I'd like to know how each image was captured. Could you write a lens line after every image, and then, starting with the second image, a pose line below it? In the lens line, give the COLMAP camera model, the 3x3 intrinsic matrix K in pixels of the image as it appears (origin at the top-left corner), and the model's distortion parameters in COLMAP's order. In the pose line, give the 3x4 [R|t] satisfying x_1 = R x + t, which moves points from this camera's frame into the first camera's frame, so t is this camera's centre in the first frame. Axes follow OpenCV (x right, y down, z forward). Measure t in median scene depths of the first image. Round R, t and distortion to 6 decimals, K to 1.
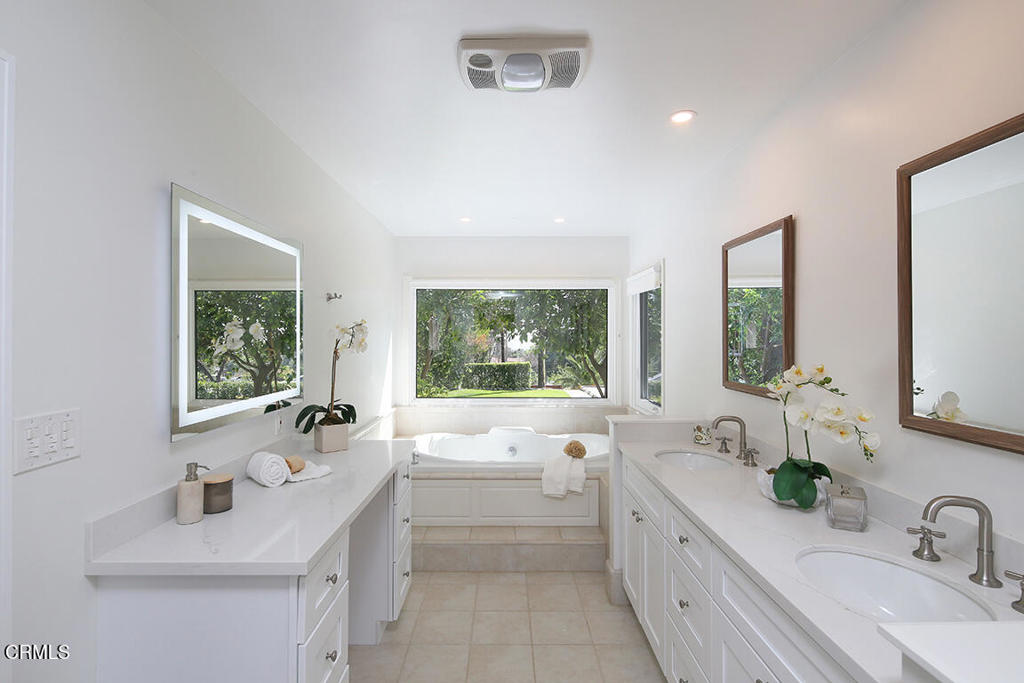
lens RADIAL K [[502.5, 0, 510.0], [0, 502.5, 326.5], [0, 0, 1]] dist [-0.000530, -0.000416]
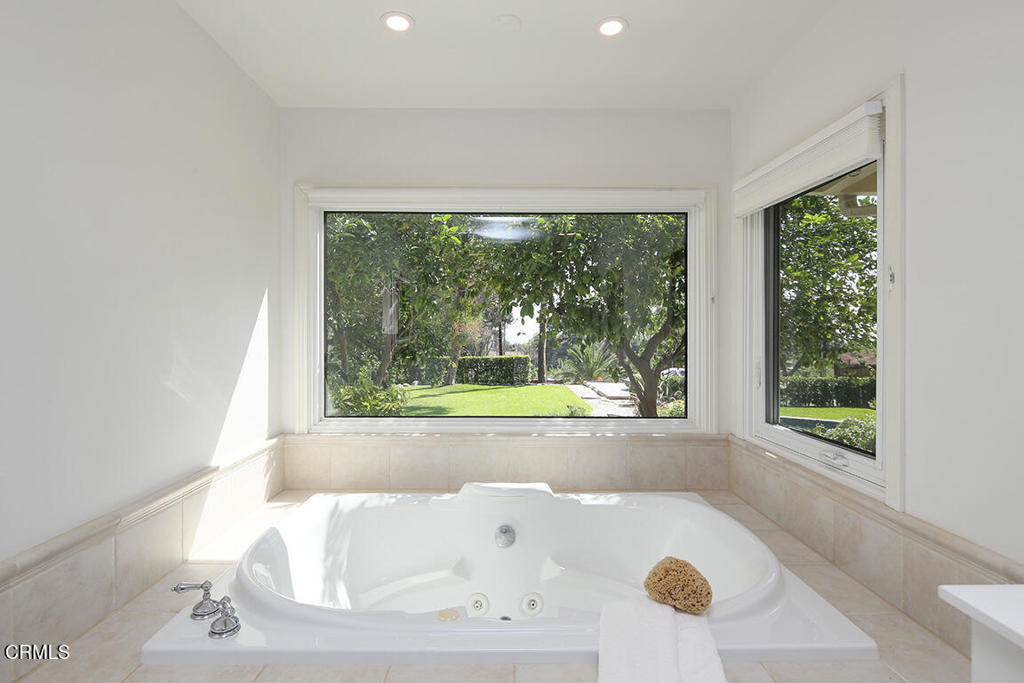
lens RADIAL K [[502.5, 0, 510.0], [0, 502.5, 326.5], [0, 0, 1]] dist [-0.000530, -0.000416]
pose [[0.999991, 0.001232, 0.004130, 0.006205], [-0.001285, 0.999916, 0.012910, 0.044517], [-0.004113, -0.012915, 0.999908, 0.529112]]
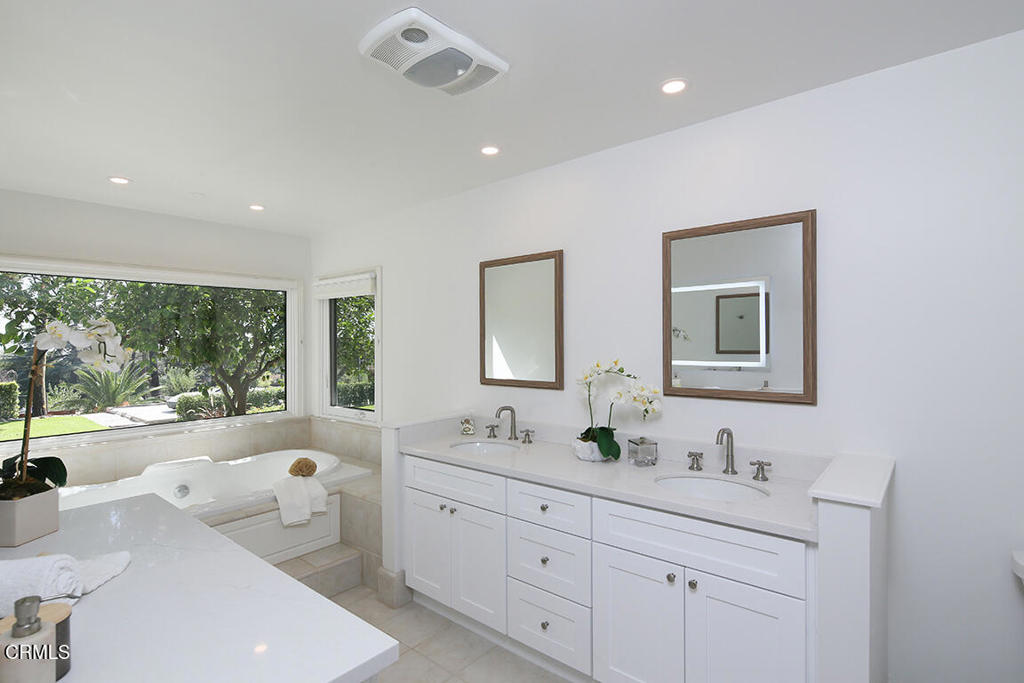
lens RADIAL K [[498.5, 0, 512.1], [0, 498.5, 334.2], [0, 0, 1]] dist [0.012470, -0.000123]
pose [[0.655750, 0.001811, 0.754976, -0.249548], [-0.005036, 0.999985, 0.001975, 0.000796], [-0.754961, -0.005097, 0.655750, 0.104995]]
